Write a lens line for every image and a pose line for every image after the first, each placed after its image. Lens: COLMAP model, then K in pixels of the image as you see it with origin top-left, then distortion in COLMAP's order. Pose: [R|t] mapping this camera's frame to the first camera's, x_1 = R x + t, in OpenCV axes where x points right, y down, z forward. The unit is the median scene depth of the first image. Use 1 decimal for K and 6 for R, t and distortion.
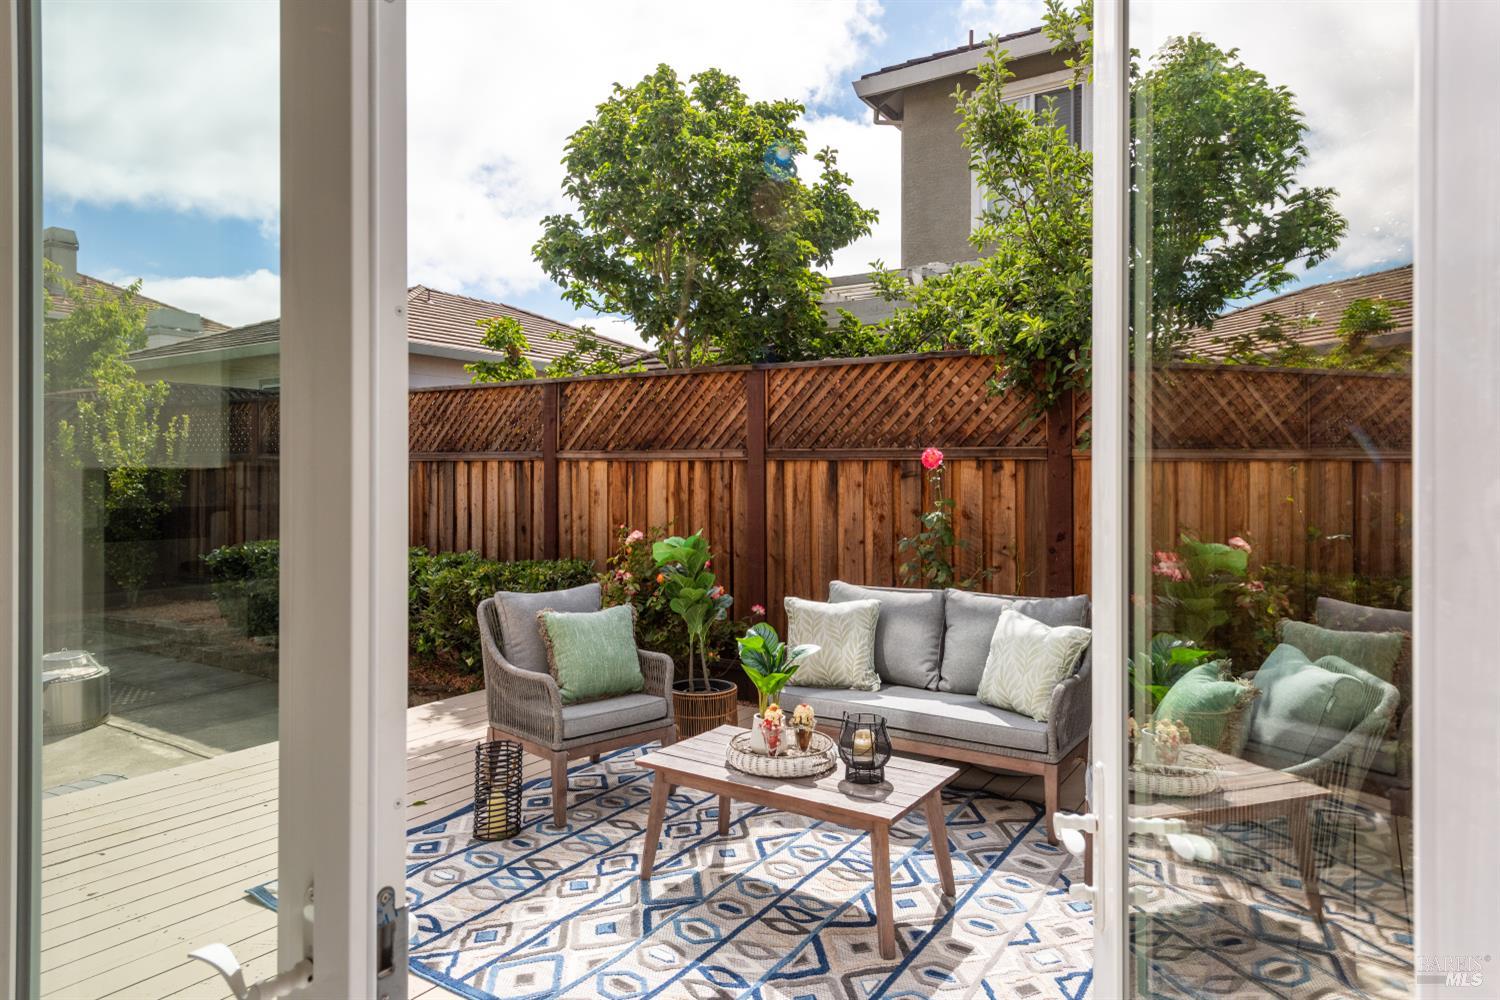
lens RADIAL K [[924.4, 0, 746.7], [0, 924.4, 485.2], [0, 0, 1]] dist [0.006911, 0.000386]
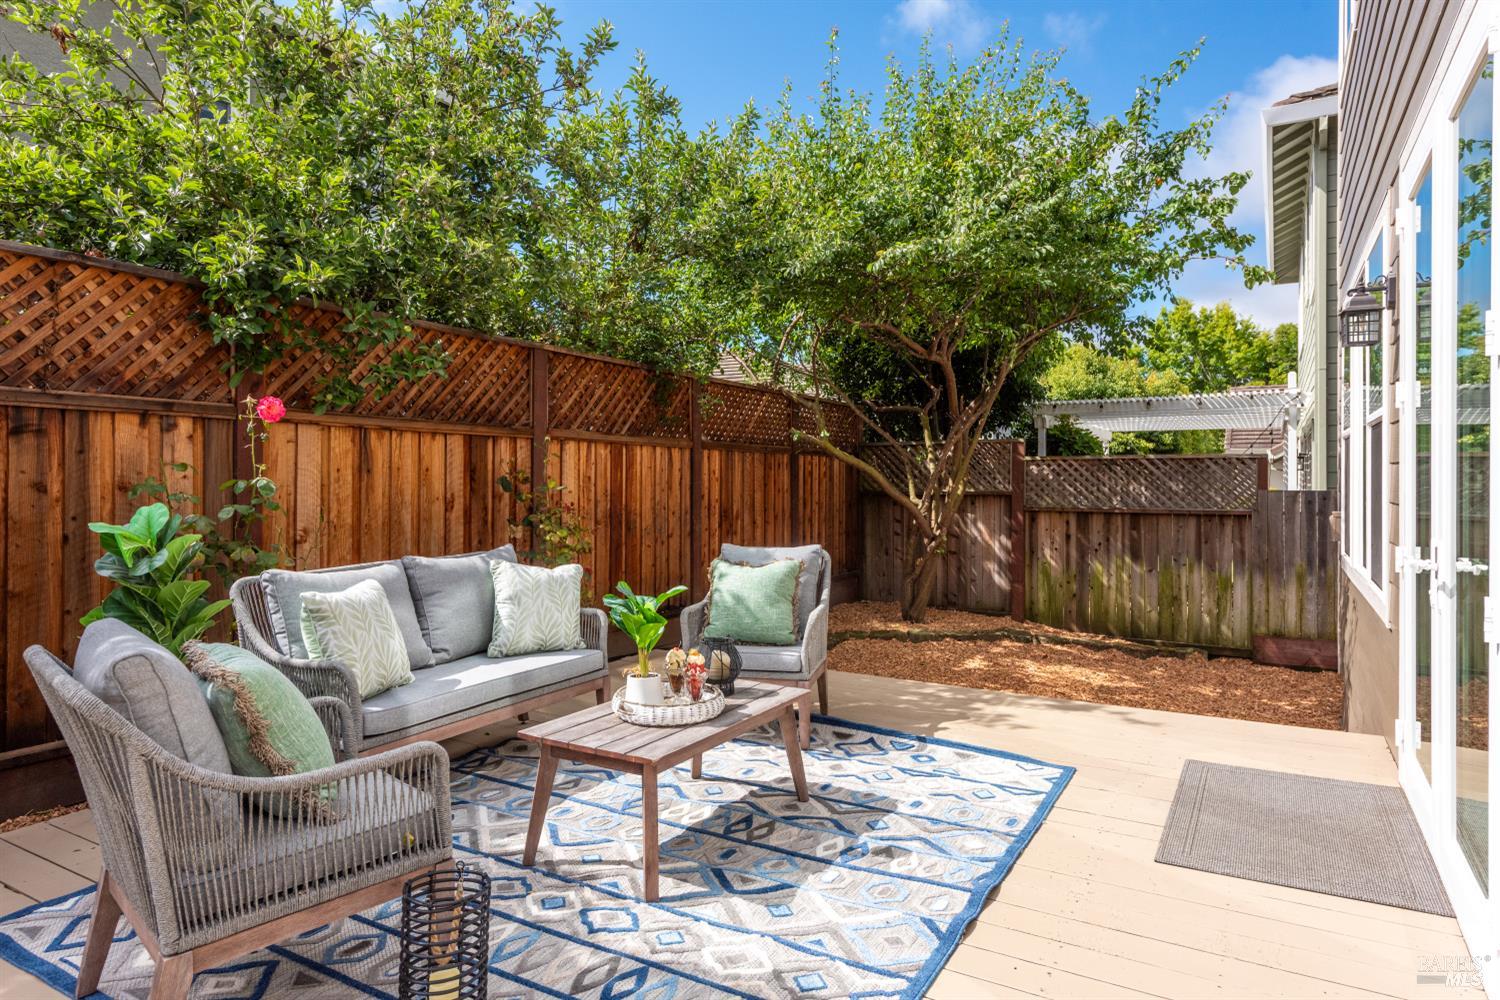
lens RADIAL K [[924.4, 0, 743.0], [0, 924.4, 492.6], [0, 0, 1]] dist [0.006911, 0.000386]
pose [[-0.066654, -0.028370, 0.997373, -0.551004], [0.003805, 0.999581, 0.028687, 0.017103], [-0.997769, 0.005708, -0.066518, 0.566189]]
